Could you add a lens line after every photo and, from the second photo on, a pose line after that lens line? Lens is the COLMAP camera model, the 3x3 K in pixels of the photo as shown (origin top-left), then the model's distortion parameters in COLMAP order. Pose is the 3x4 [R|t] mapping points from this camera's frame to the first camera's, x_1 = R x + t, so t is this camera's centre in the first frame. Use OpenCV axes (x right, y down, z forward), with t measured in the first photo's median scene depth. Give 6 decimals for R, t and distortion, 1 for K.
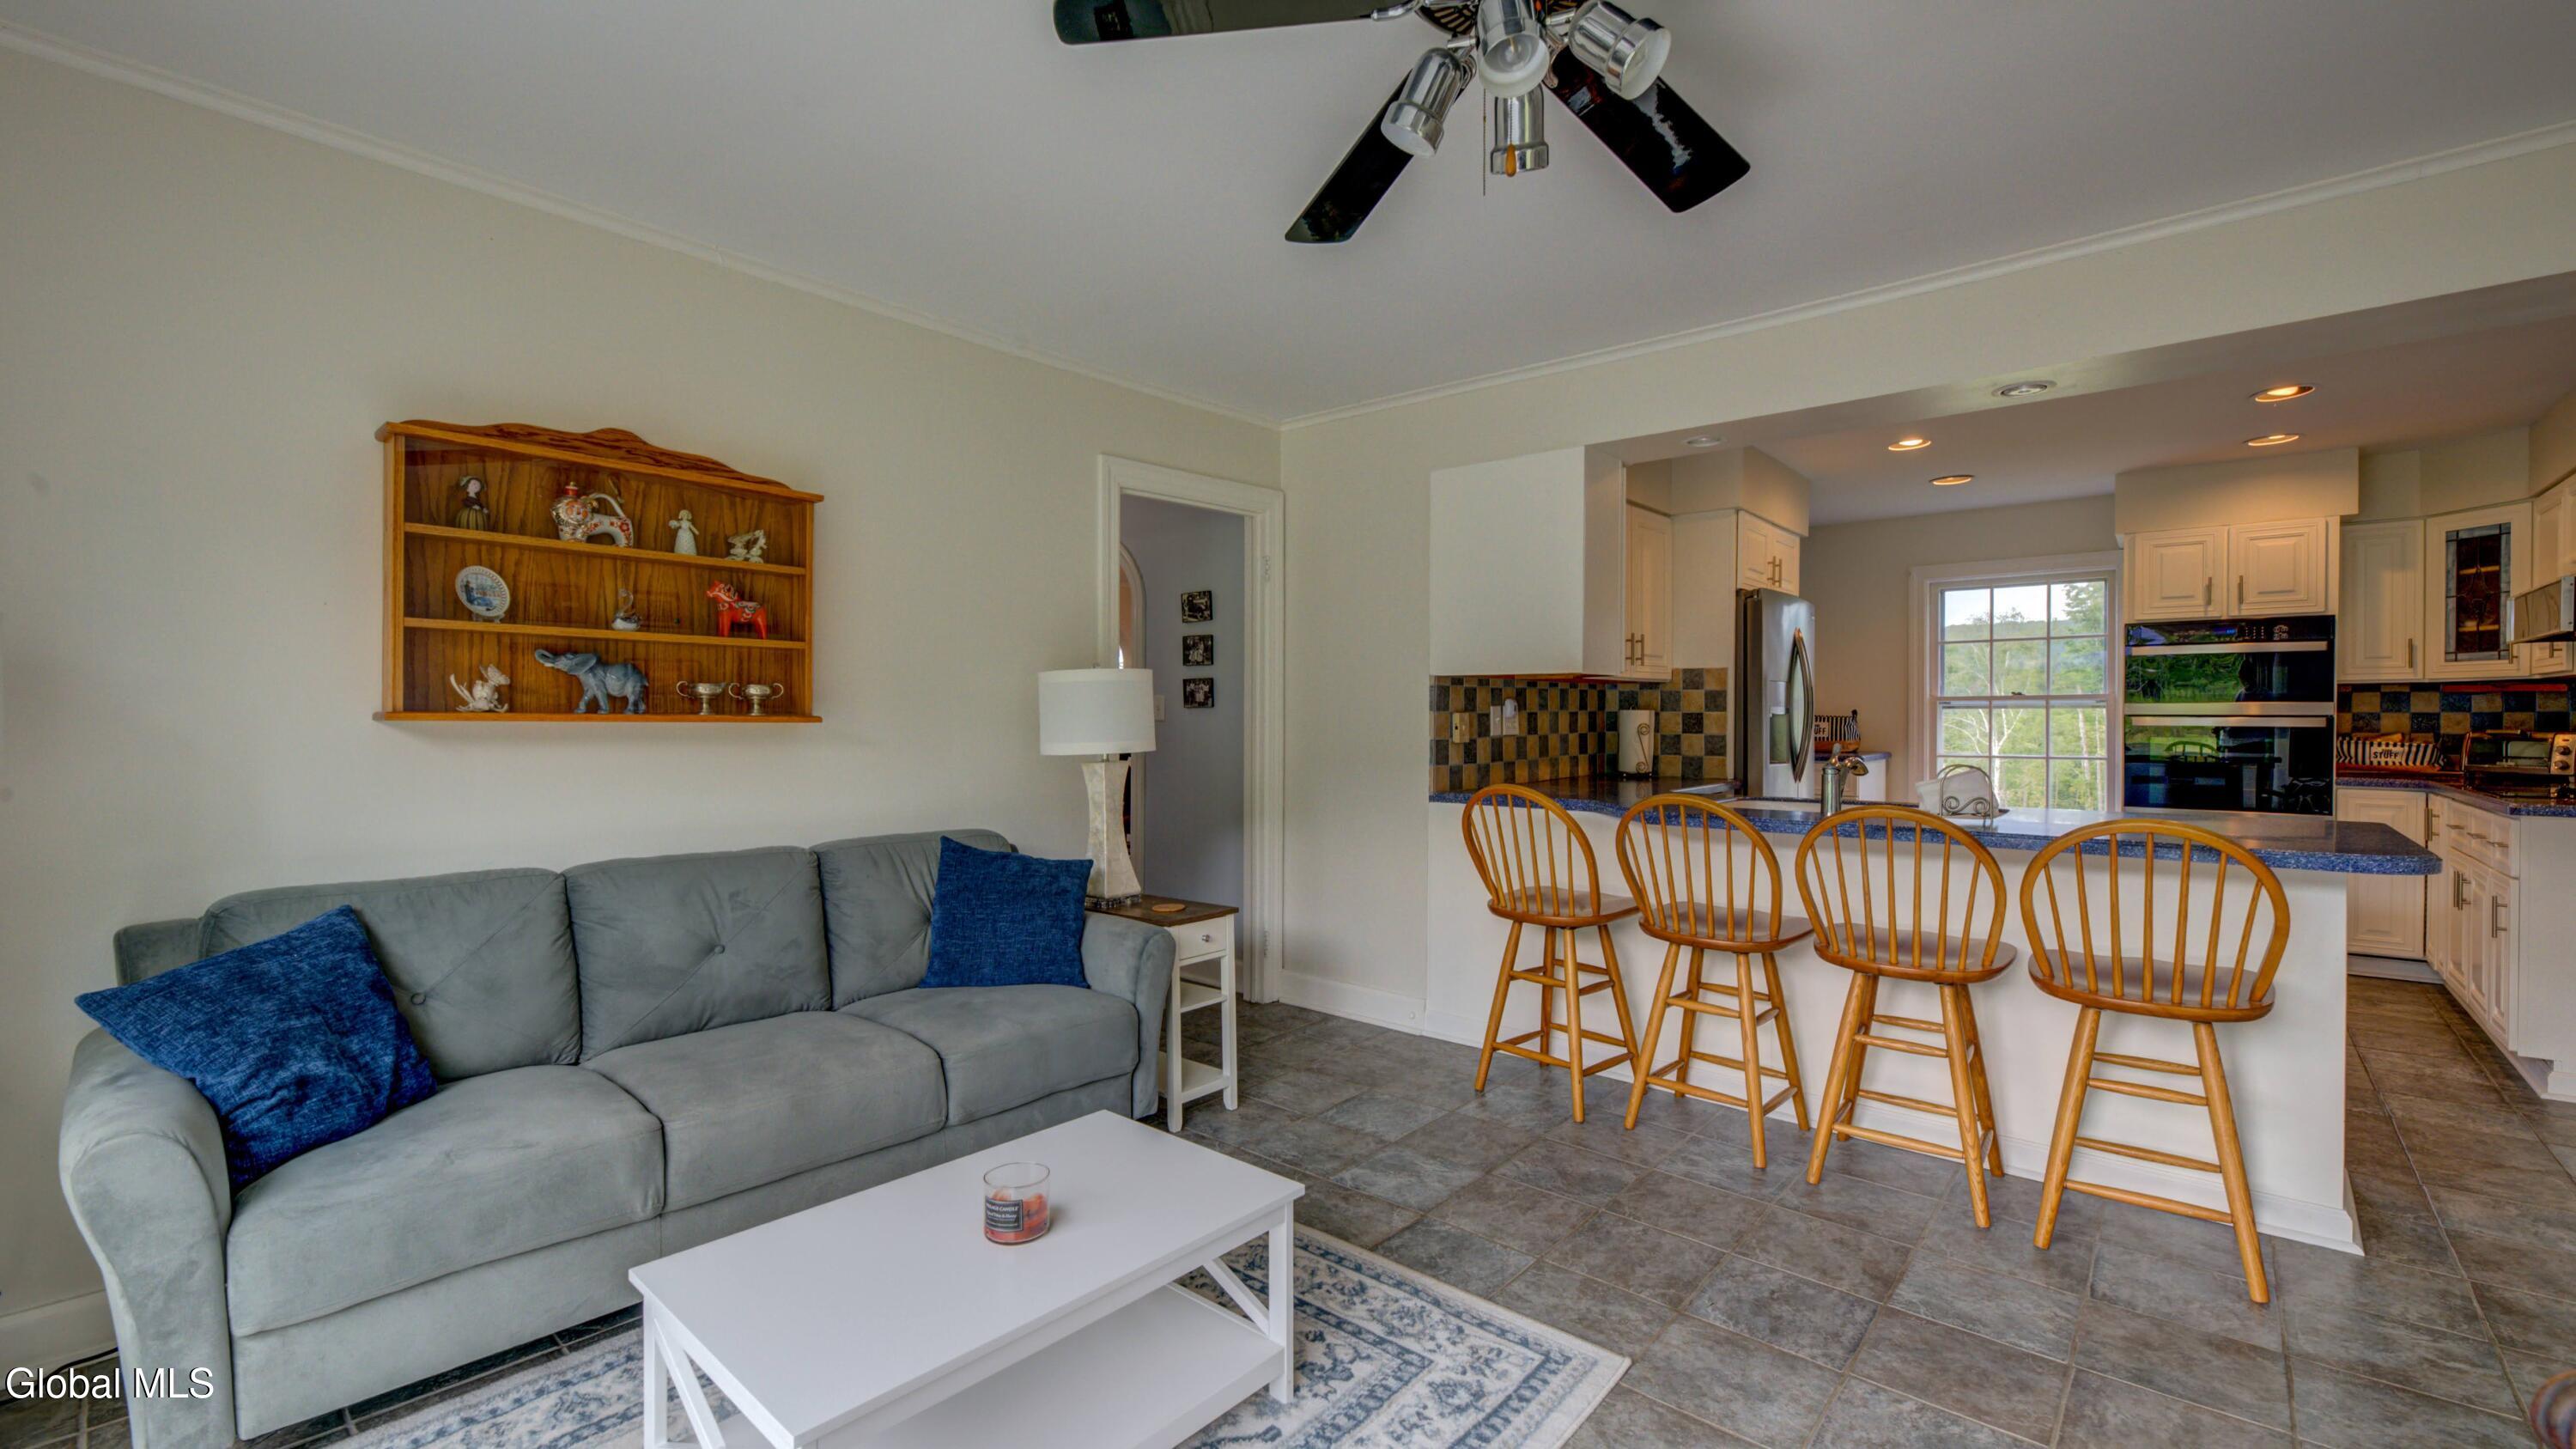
lens RADIAL K [[1069.3, 0, 1278.5], [0, 1069.3, 726.7], [0, 0, 1]] dist [0.002766, 0.000428]
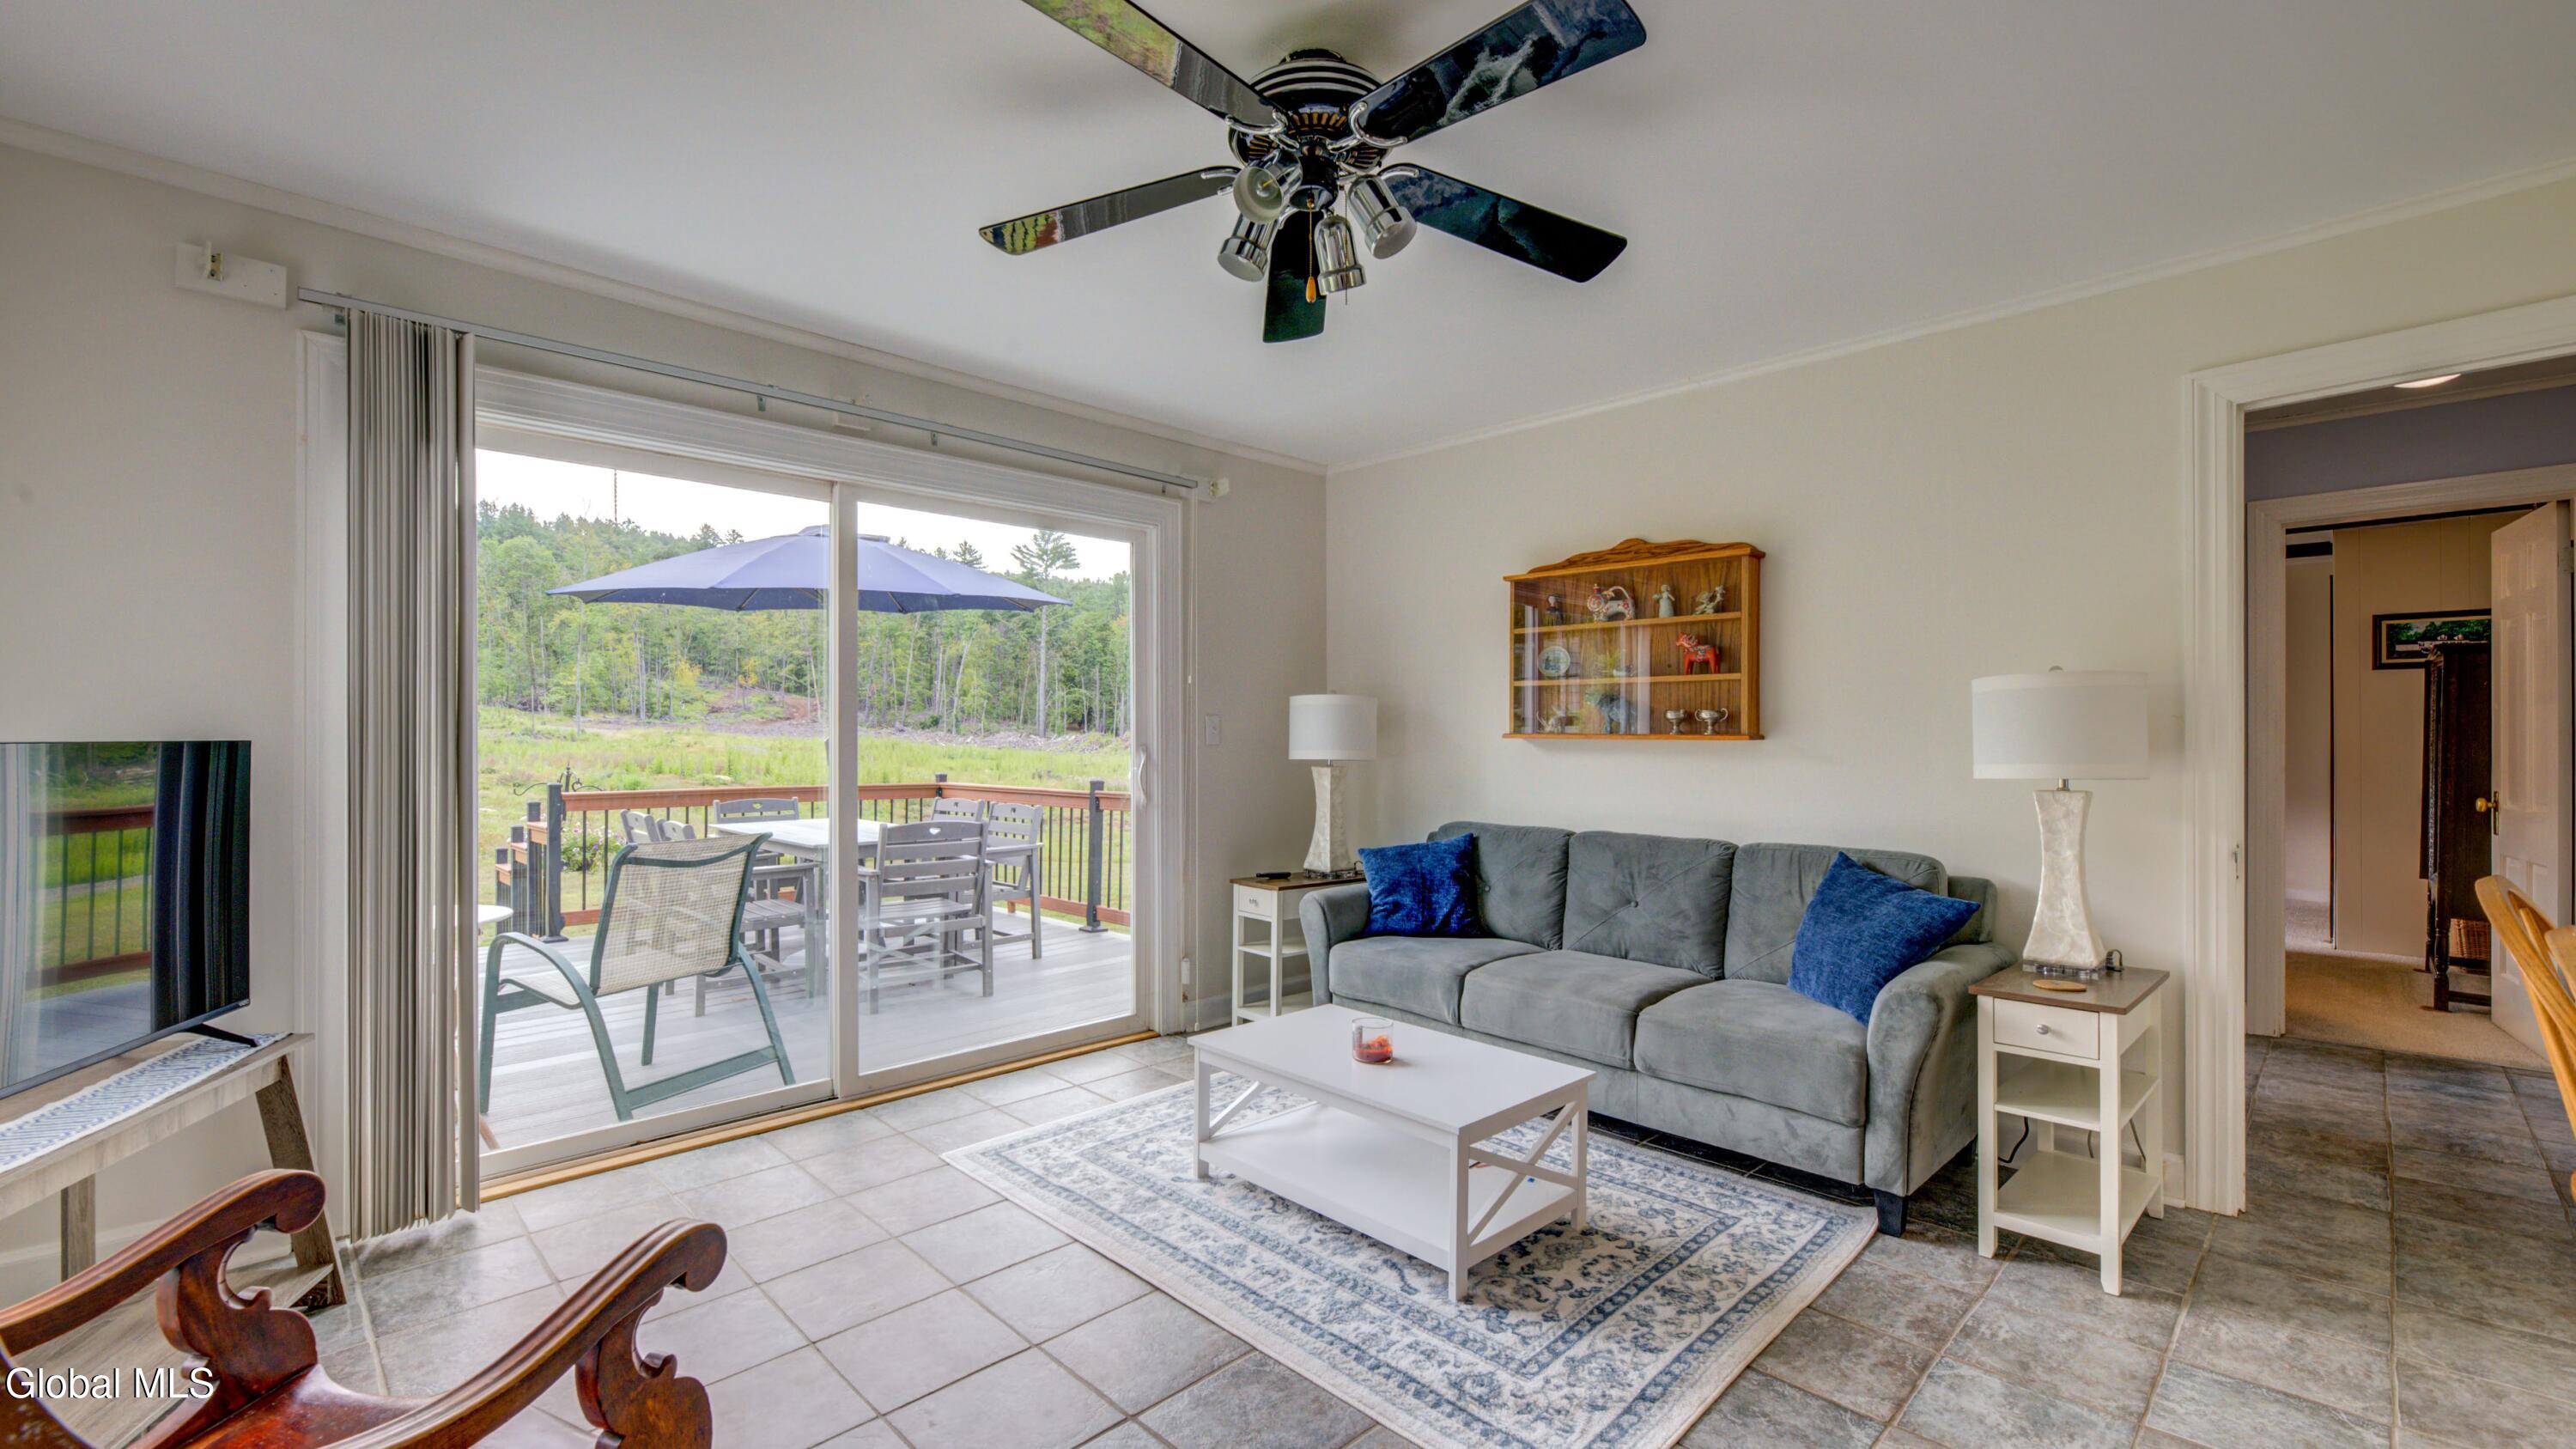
lens RADIAL K [[1069.3, 0, 1277.0], [0, 1069.3, 728.7], [0, 0, 1]] dist [0.002766, 0.000428]
pose [[-0.072628, -0.008187, -0.997325, 0.886930], [-0.005548, 0.999954, -0.007805, -0.004951], [0.997344, 0.004967, -0.072670, 0.635128]]
